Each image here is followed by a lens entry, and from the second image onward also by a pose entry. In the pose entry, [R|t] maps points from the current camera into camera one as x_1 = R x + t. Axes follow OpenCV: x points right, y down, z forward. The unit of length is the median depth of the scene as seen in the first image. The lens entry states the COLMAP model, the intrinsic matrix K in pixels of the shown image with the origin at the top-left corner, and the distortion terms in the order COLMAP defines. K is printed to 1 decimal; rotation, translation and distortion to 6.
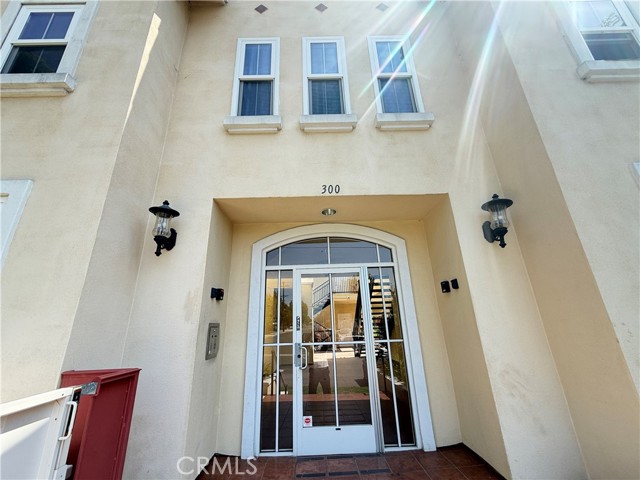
lens RADIAL K [[270.7, 0, 320.0], [0, 270.7, 240.0], [0, 0, 1]] dist [-0.001197, -0.000180]
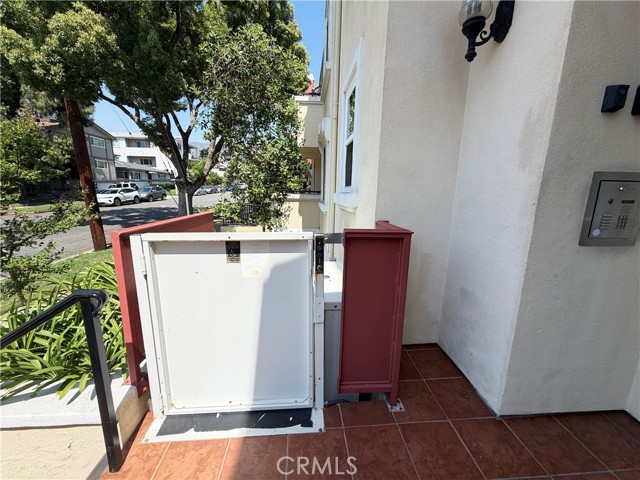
lens RADIAL K [[270.7, 0, 320.0], [0, 270.7, 240.0], [0, 0, 1]] dist [-0.001197, -0.000180]
pose [[0.060562, 0.229369, -0.971454, 0.037367], [0.318459, 0.917938, 0.236586, 0.172882], [0.946000, -0.323697, -0.017453, 0.579296]]
